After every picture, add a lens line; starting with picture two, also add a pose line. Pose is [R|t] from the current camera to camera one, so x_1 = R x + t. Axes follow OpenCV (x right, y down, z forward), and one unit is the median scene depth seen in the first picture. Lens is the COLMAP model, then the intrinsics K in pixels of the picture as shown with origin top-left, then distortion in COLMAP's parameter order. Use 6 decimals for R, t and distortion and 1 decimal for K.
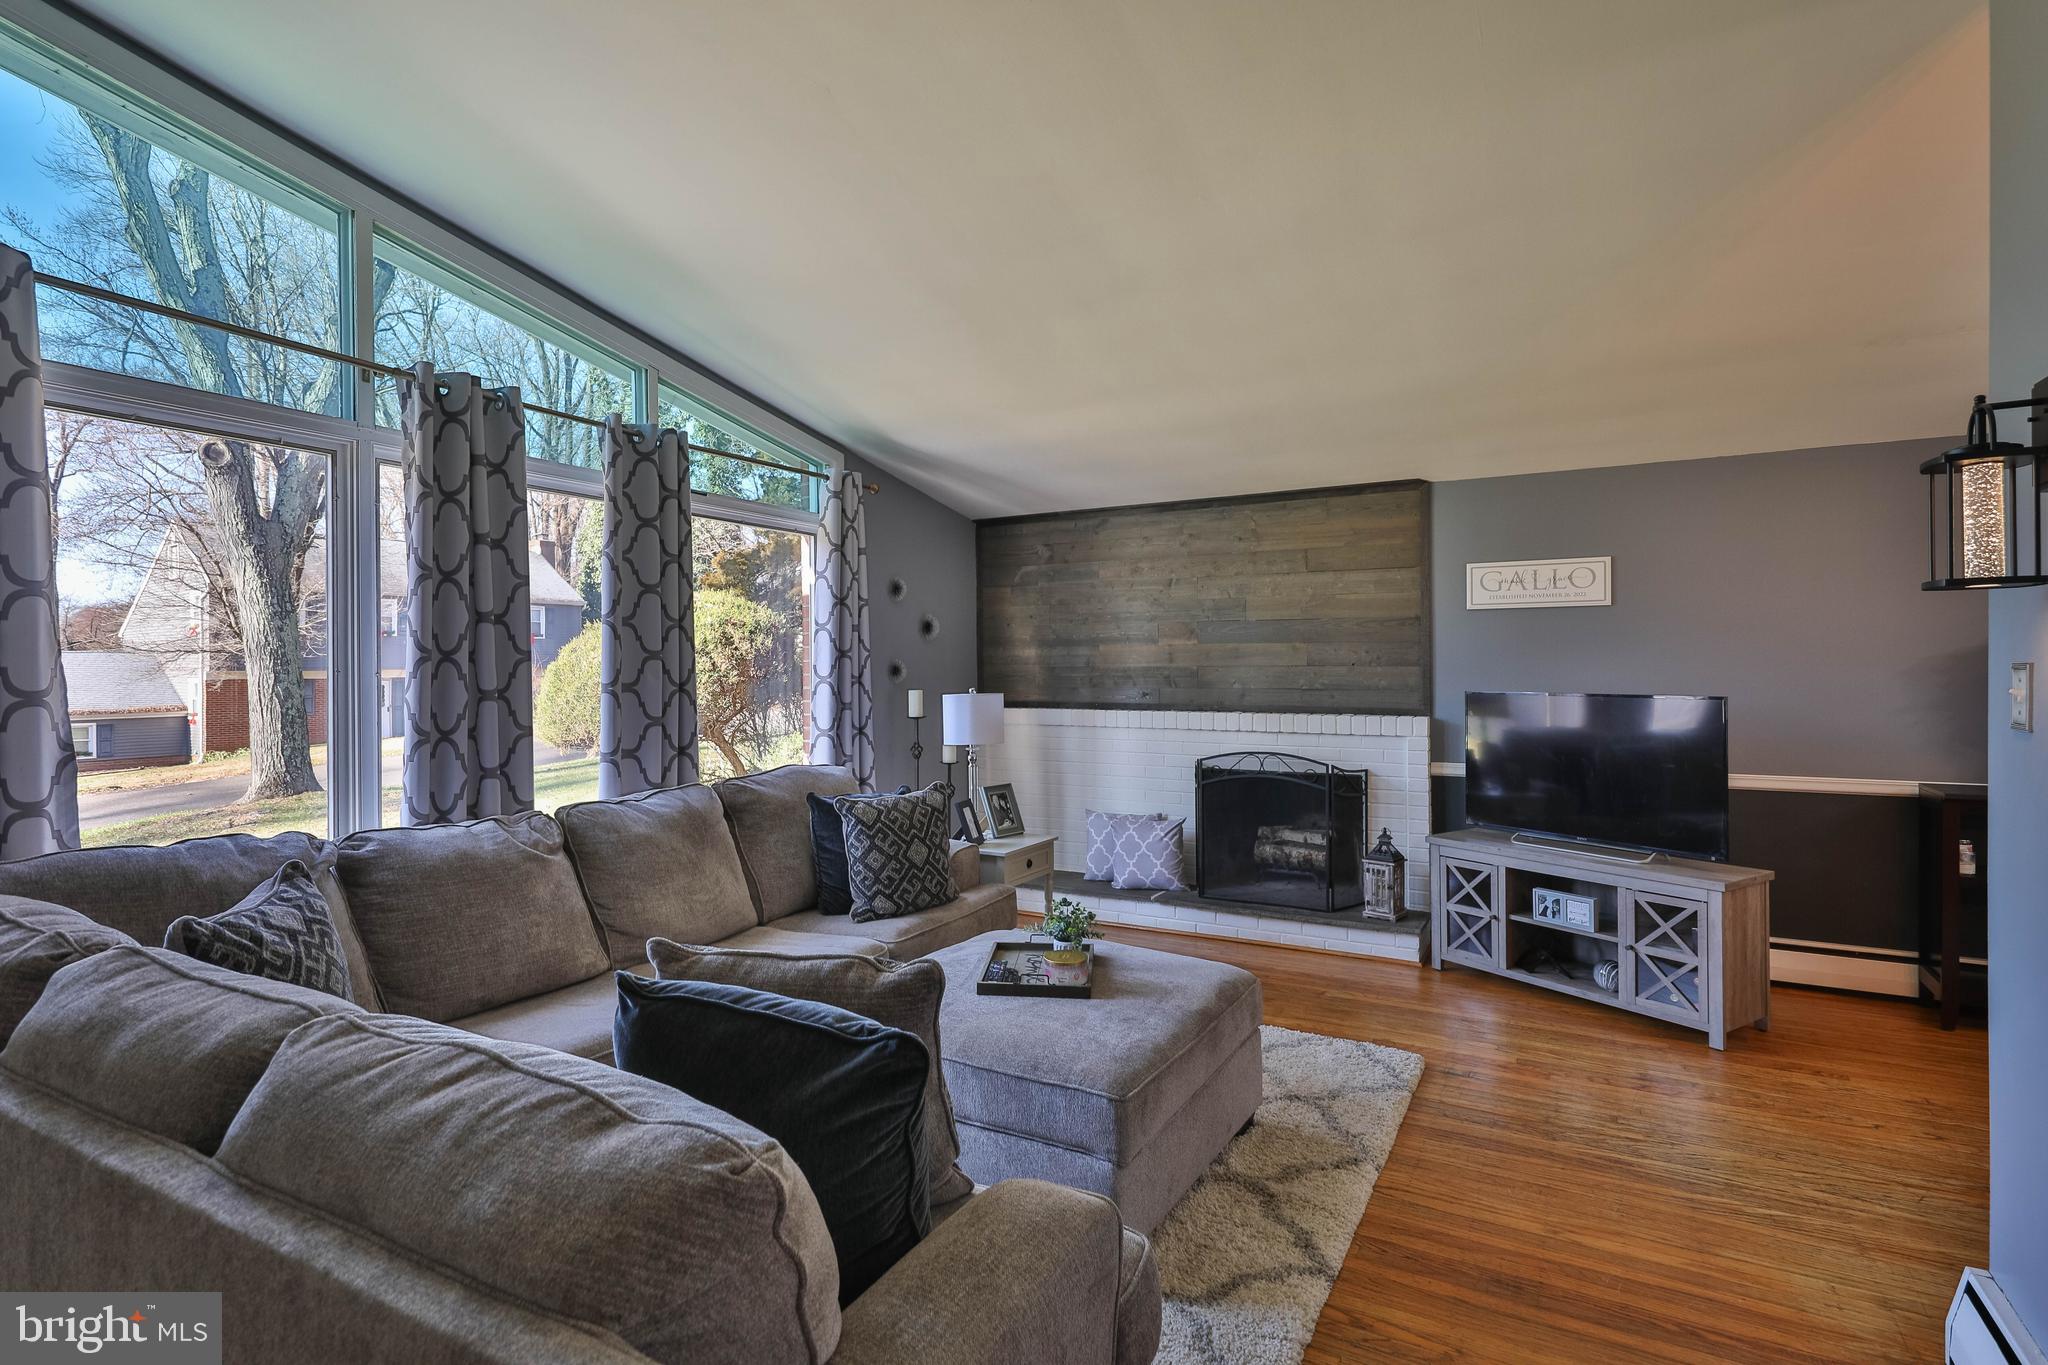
lens RADIAL K [[975.1, 0, 1010.7], [0, 975.1, 671.6], [0, 0, 1]] dist [0.002291, -0.001470]
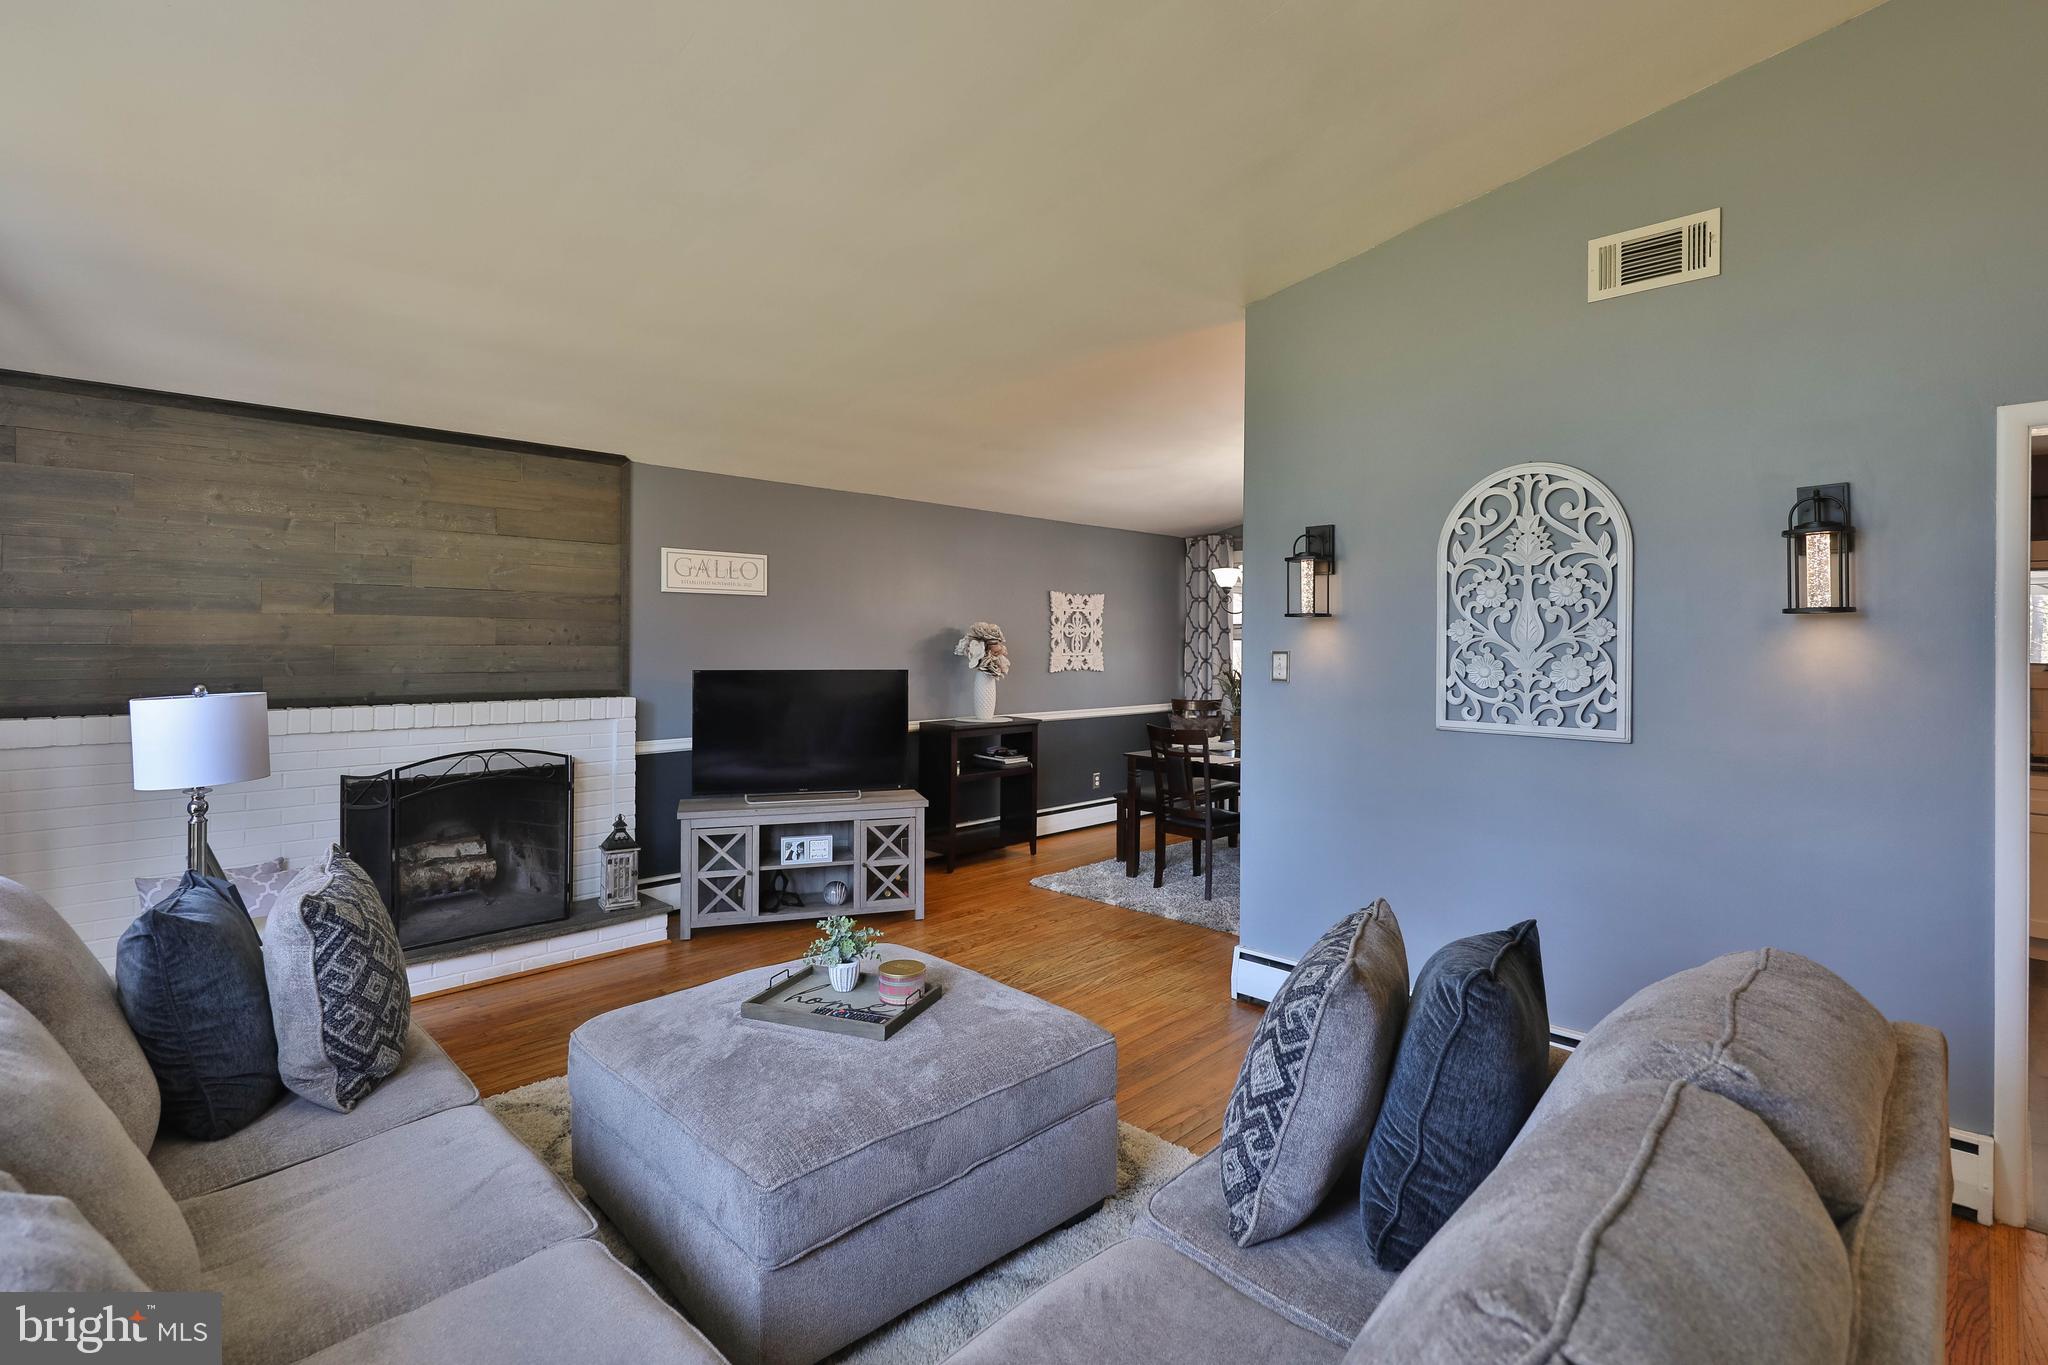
lens RADIAL K [[975.1, 0, 1036.2], [0, 975.1, 647.7], [0, 0, 1]] dist [0.002291, -0.001470]
pose [[0.251615, -0.000097, 0.967827, -0.443704], [-0.002545, 0.999996, 0.000762, -0.005698], [-0.967824, -0.002655, 0.251614, 0.359153]]
